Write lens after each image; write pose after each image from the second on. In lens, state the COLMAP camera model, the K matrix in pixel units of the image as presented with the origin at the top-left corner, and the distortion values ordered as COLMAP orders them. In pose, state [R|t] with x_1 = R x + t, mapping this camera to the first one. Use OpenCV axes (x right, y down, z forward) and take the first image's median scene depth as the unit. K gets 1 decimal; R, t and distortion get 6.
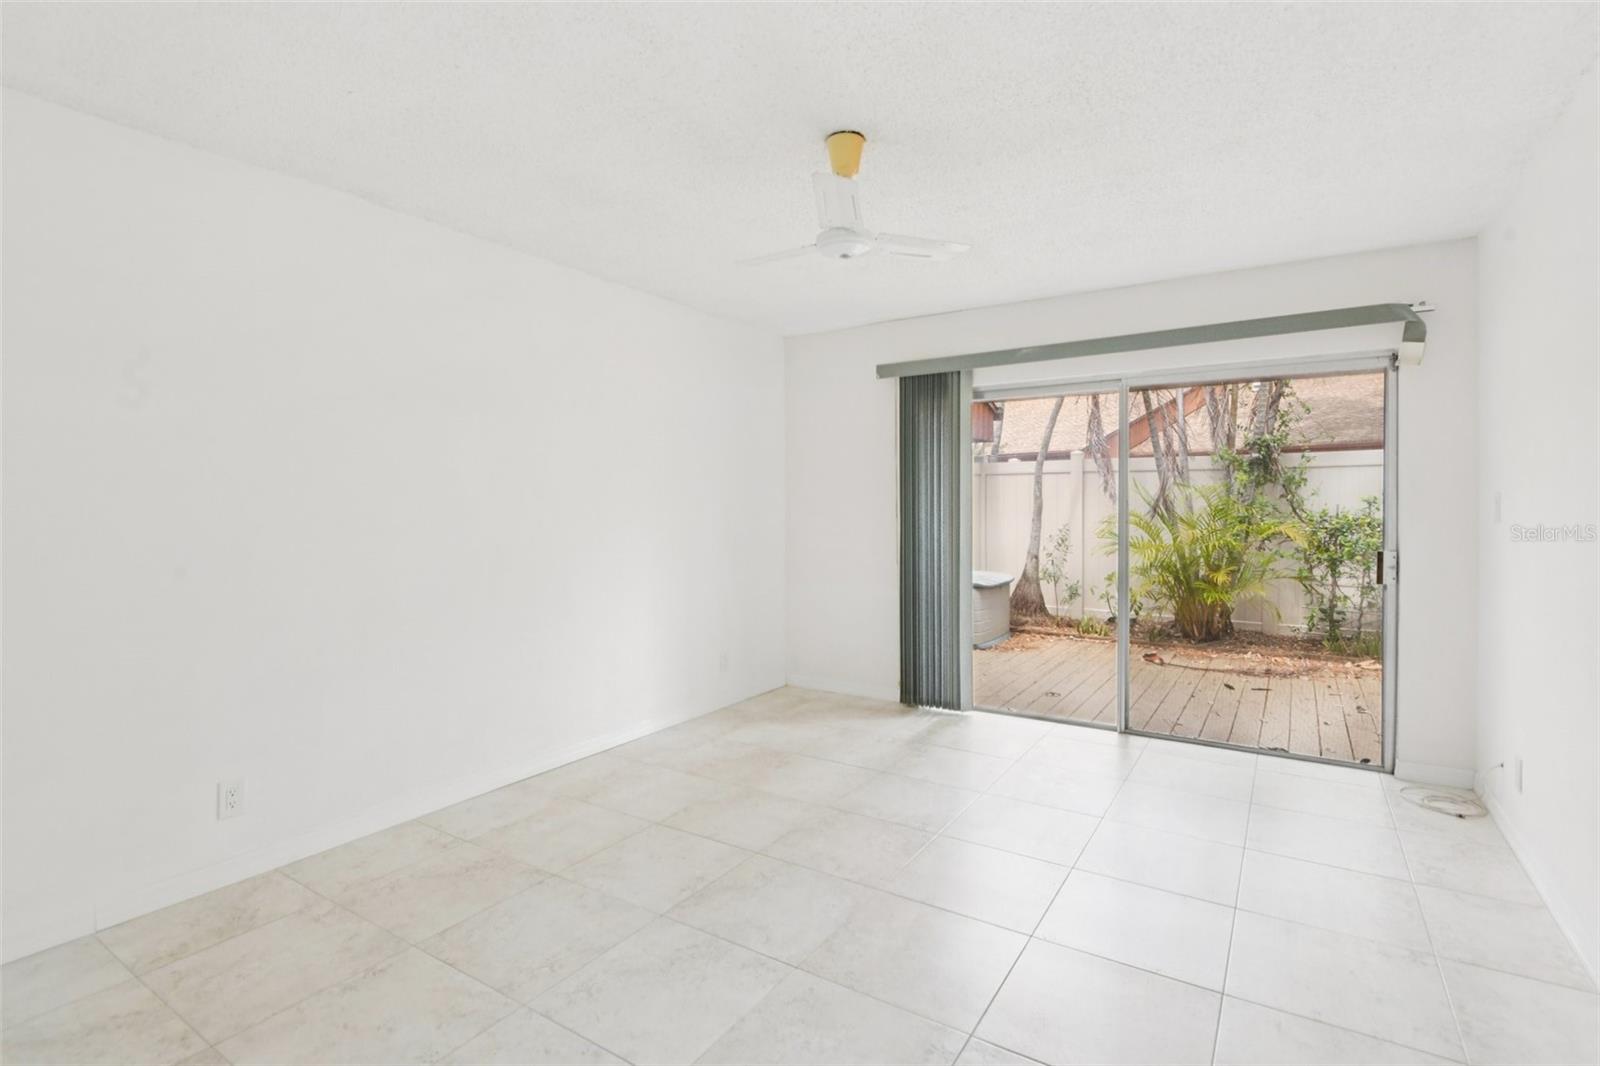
lens RADIAL K [[754.2, 0, 800.8], [0, 754.2, 509.7], [0, 0, 1]] dist [0.030623, -0.022508]
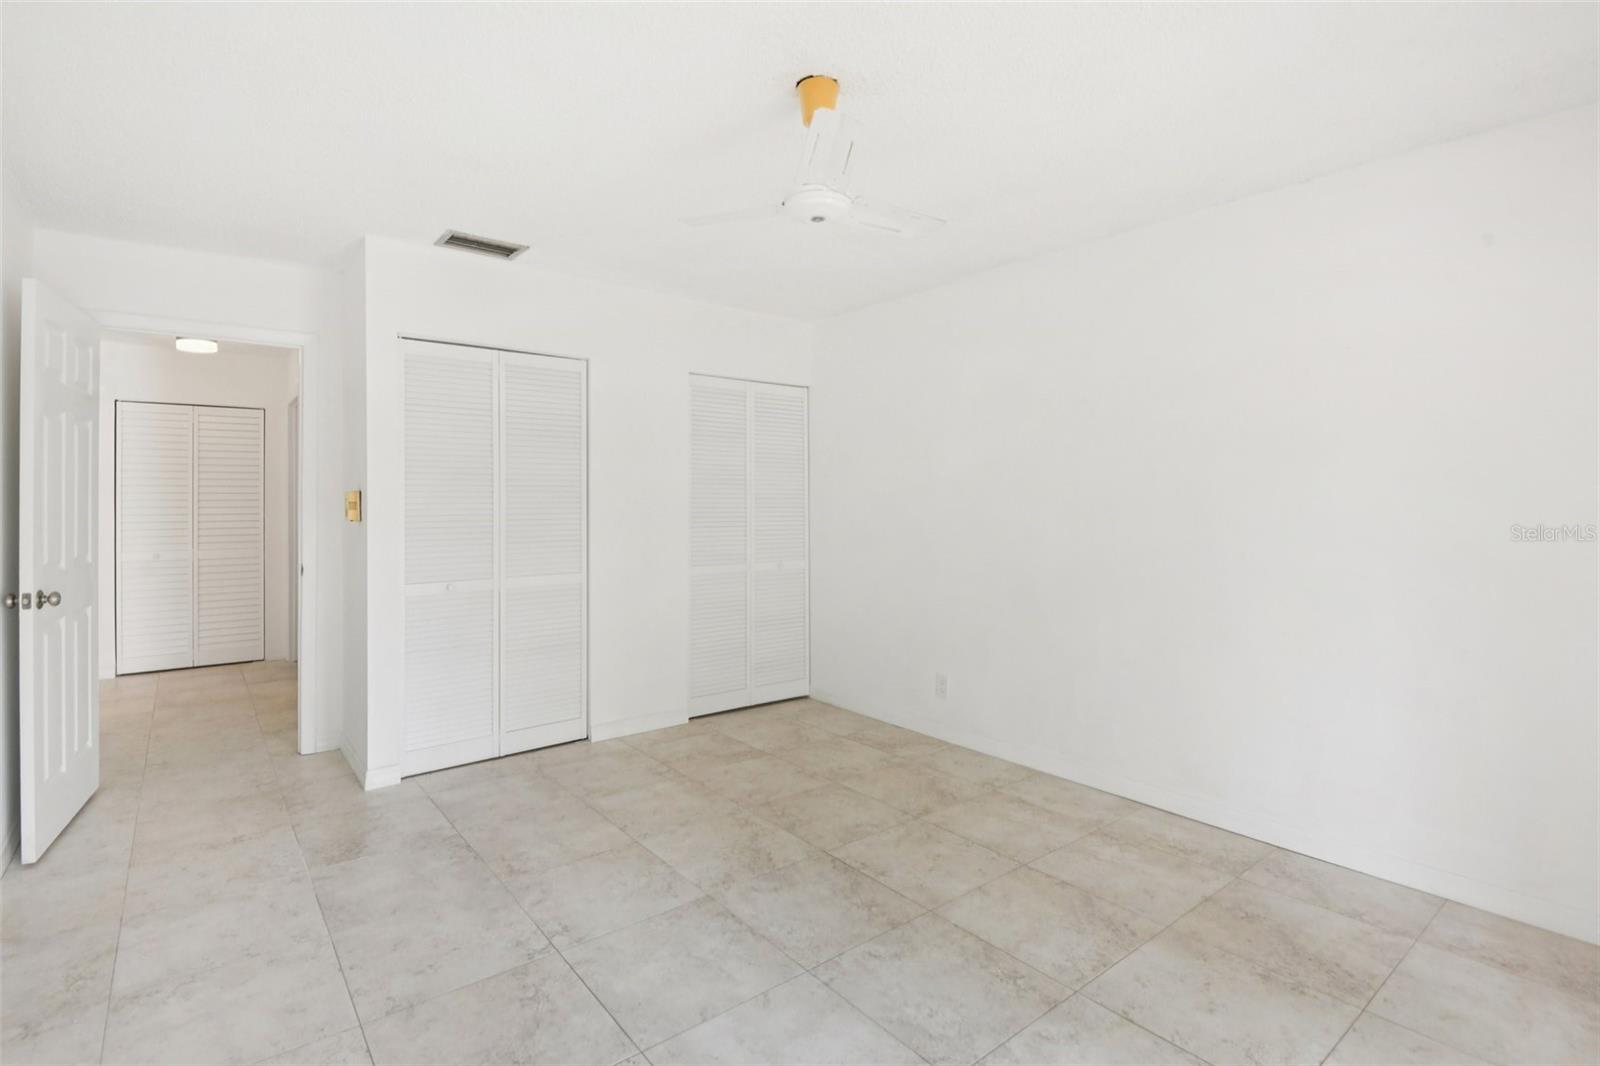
lens RADIAL K [[754.2, 0, 800.8], [0, 754.2, 509.7], [0, 0, 1]] dist [0.030623, -0.022508]
pose [[-0.317466, 0.004975, -0.948256, 0.872815], [-0.004157, 0.999969, 0.006638, -0.005214], [0.948260, 0.006049, -0.317436, 1.235569]]
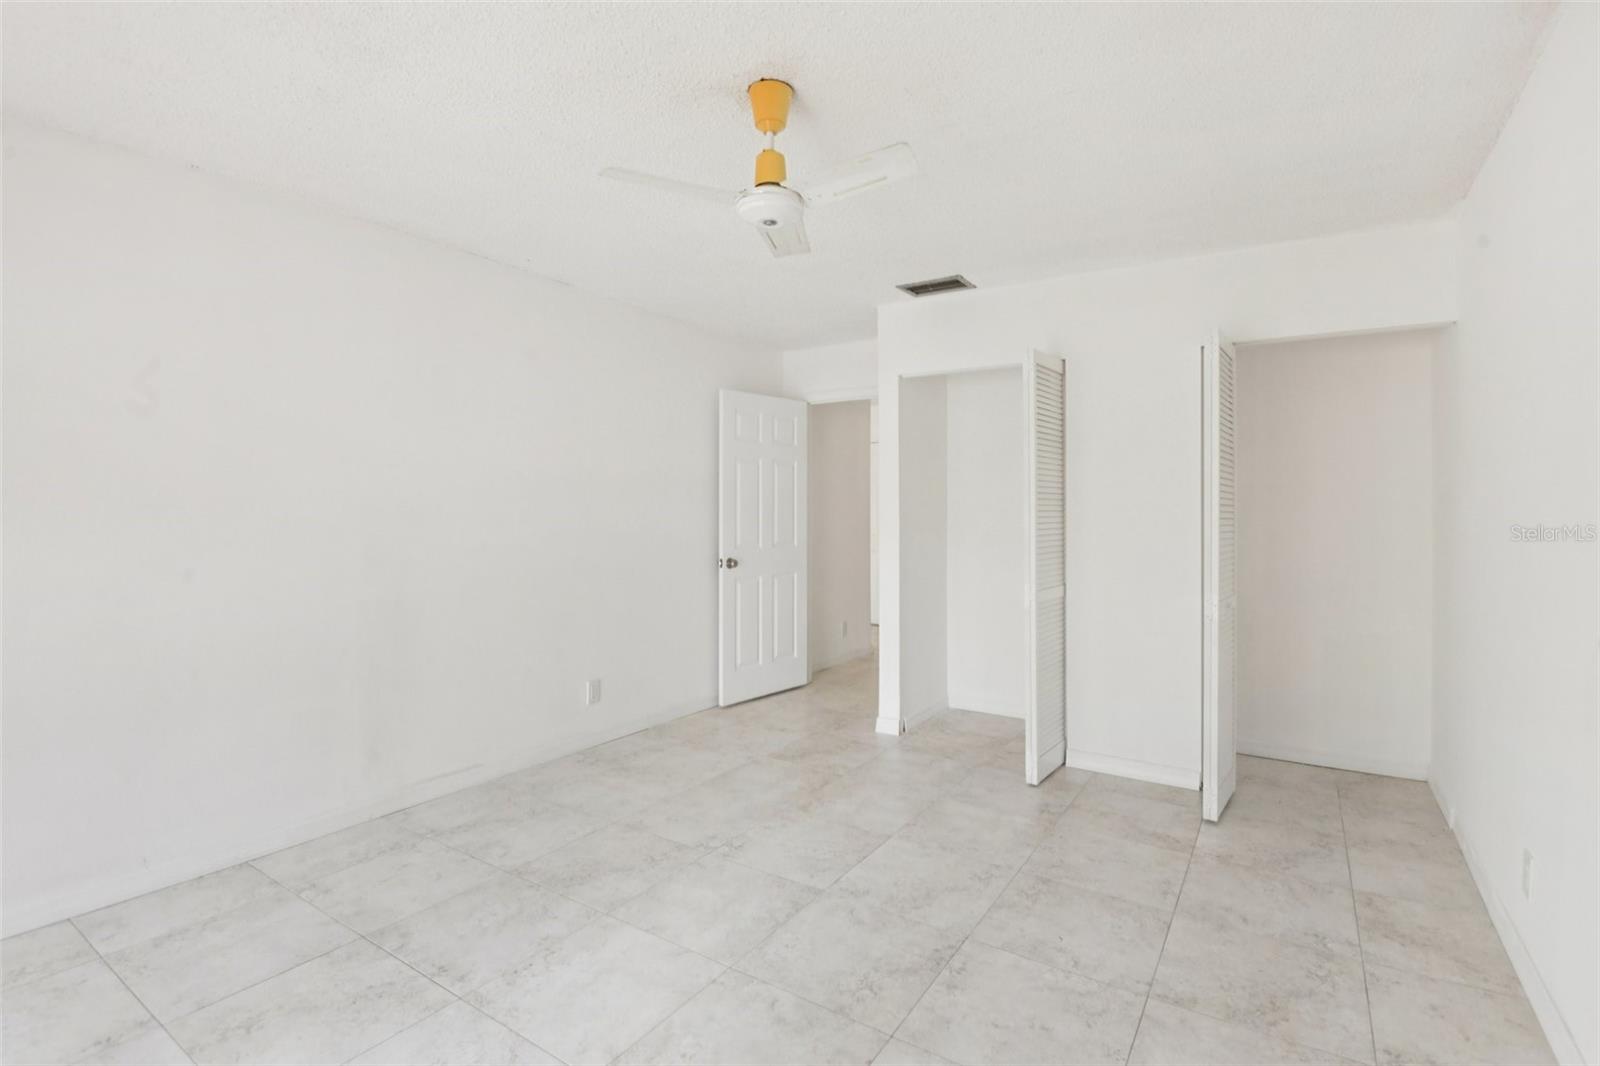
lens RADIAL K [[763.2, 0, 801.7], [0, 763.2, 505.9], [0, 0, 1]] dist [0.015668, -0.024607]
pose [[-0.999960, -0.002061, 0.008741, 0.017228], [-0.002080, 0.999996, -0.002161, -0.009799], [-0.008736, -0.002179, -0.999959, 1.824464]]
